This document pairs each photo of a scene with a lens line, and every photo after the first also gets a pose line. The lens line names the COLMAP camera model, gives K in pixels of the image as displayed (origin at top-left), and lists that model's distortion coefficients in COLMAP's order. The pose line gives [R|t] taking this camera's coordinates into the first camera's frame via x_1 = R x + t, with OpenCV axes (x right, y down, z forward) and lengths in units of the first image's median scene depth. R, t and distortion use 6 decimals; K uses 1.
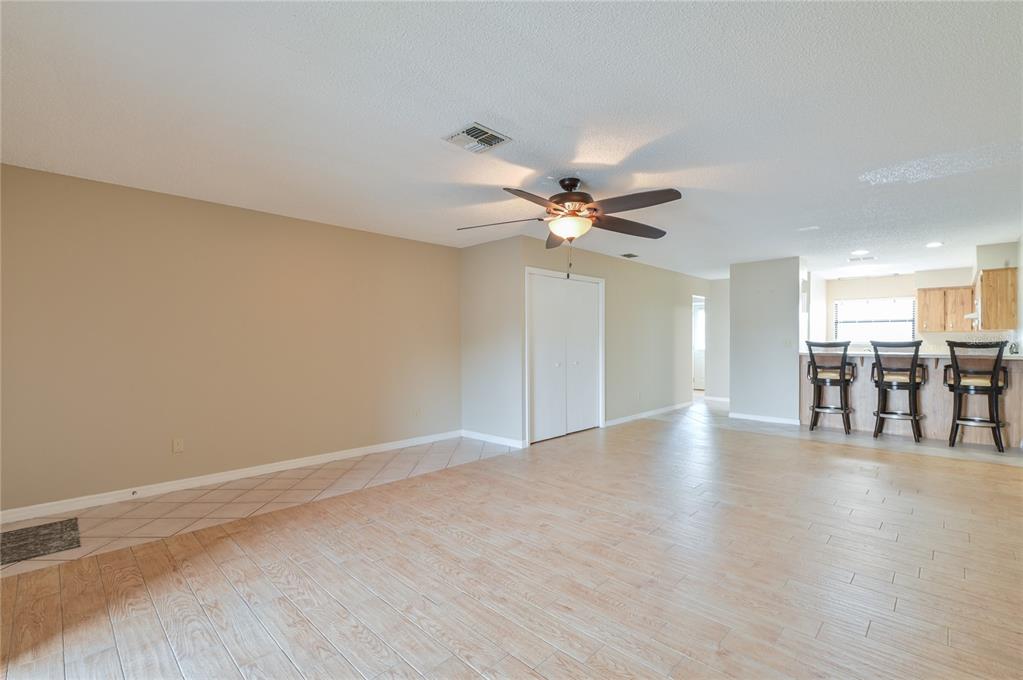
lens RADIAL K [[454.9, 0, 517.3], [0, 454.9, 340.8], [0, 0, 1]] dist [-0.004958, -0.000608]
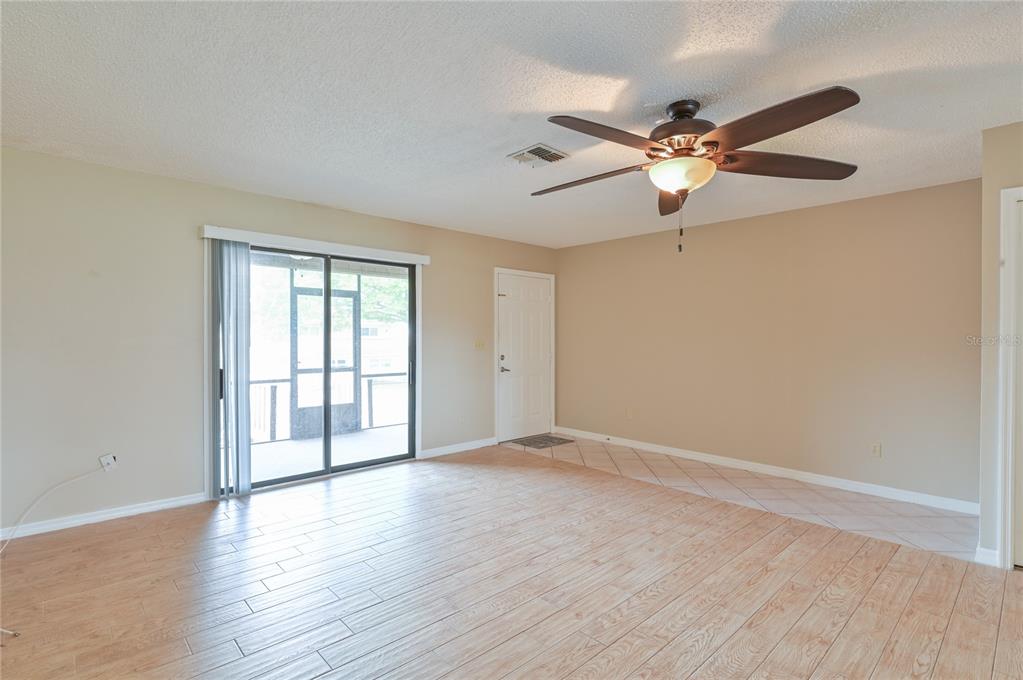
lens RADIAL K [[492.4, 0, 513.5], [0, 492.4, 340.9], [0, 0, 1]] dist [-0.003038, 0.000151]
pose [[-0.053371, 0.008102, -0.998542, 0.876986], [-0.006354, 0.999944, 0.008453, -0.007992], [0.998555, 0.006795, -0.053317, 0.807555]]
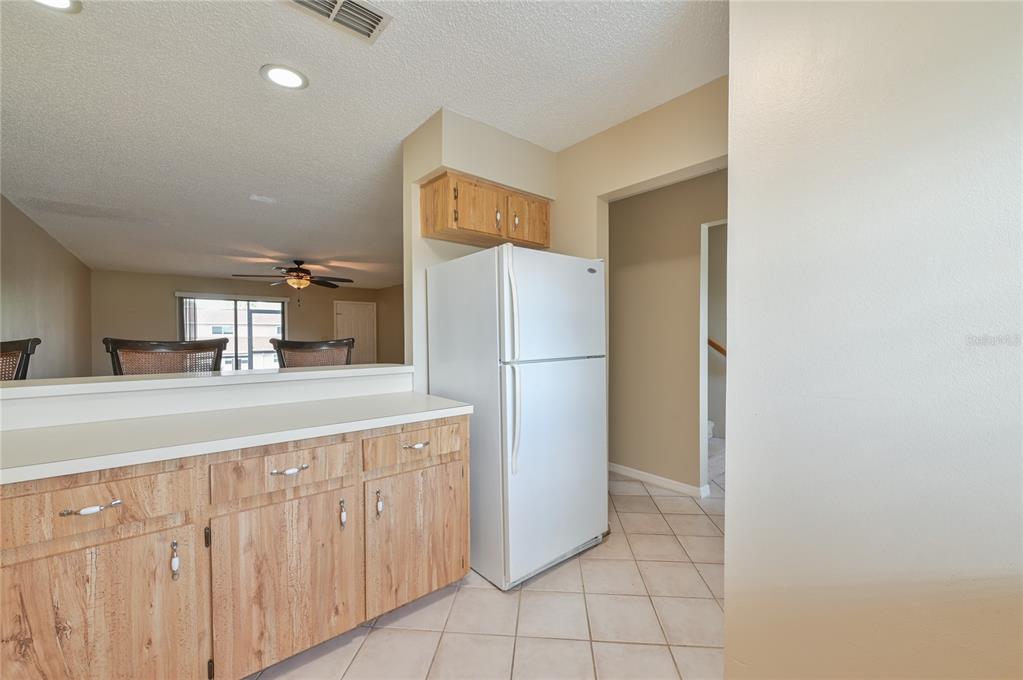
lens RADIAL K [[407.1, 0, 513.3], [0, 407.1, 340.0], [0, 0, 1]] dist [-0.000699, -0.000049]
pose [[-0.106529, 0.014561, -0.994203, 1.950486], [-0.002089, 0.999887, 0.014868, -0.012201], [0.994307, 0.003660, -0.106487, 2.252433]]
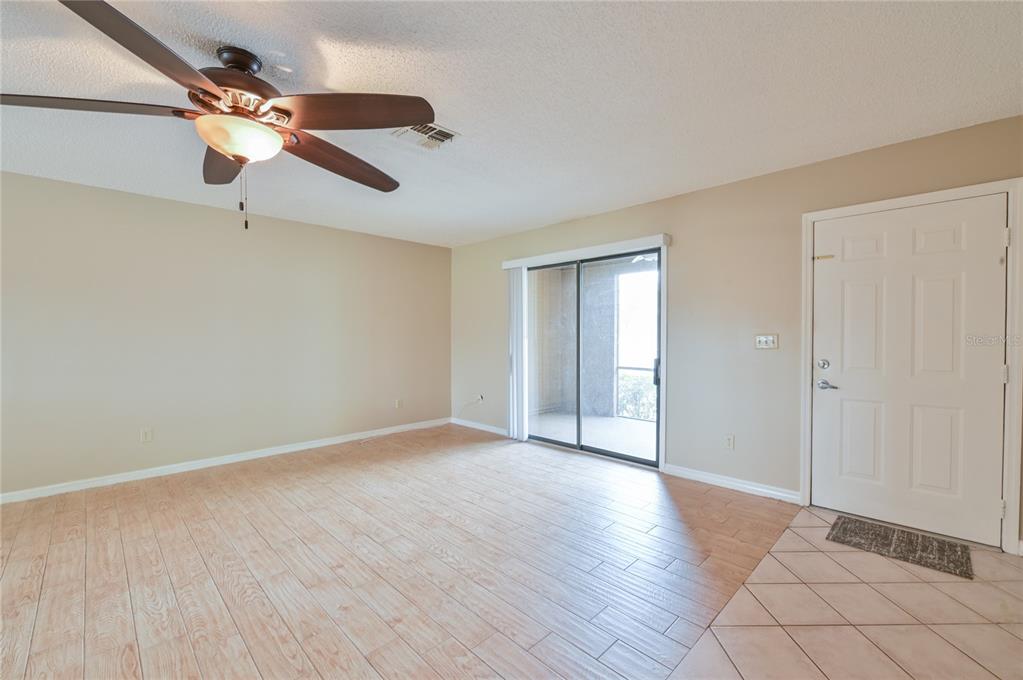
lens RADIAL K [[426.9, 0, 514.1], [0, 426.9, 337.2], [0, 0, 1]] dist [-0.006592, 0.000012]
pose [[-0.999805, 0.006103, 0.018788, -0.242112], [0.006375, 0.999875, 0.014452, -0.006047], [-0.018698, 0.014569, -0.999719, 1.570905]]
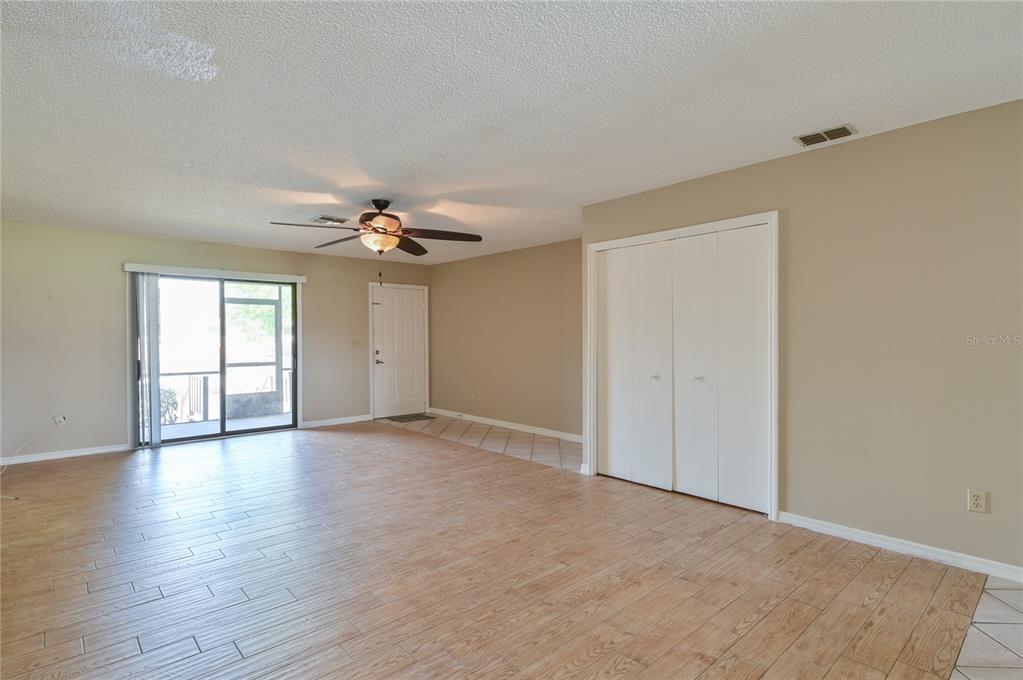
lens RADIAL K [[514.1, 0, 516.3], [0, 514.1, 339.7], [0, 0, 1]] dist [-0.005156, -0.000249]
pose [[-0.063378, 0.008690, -0.997952, 1.425890], [0.001236, 0.999962, 0.008629, -0.011024], [0.997989, -0.000686, -0.063387, 1.456262]]
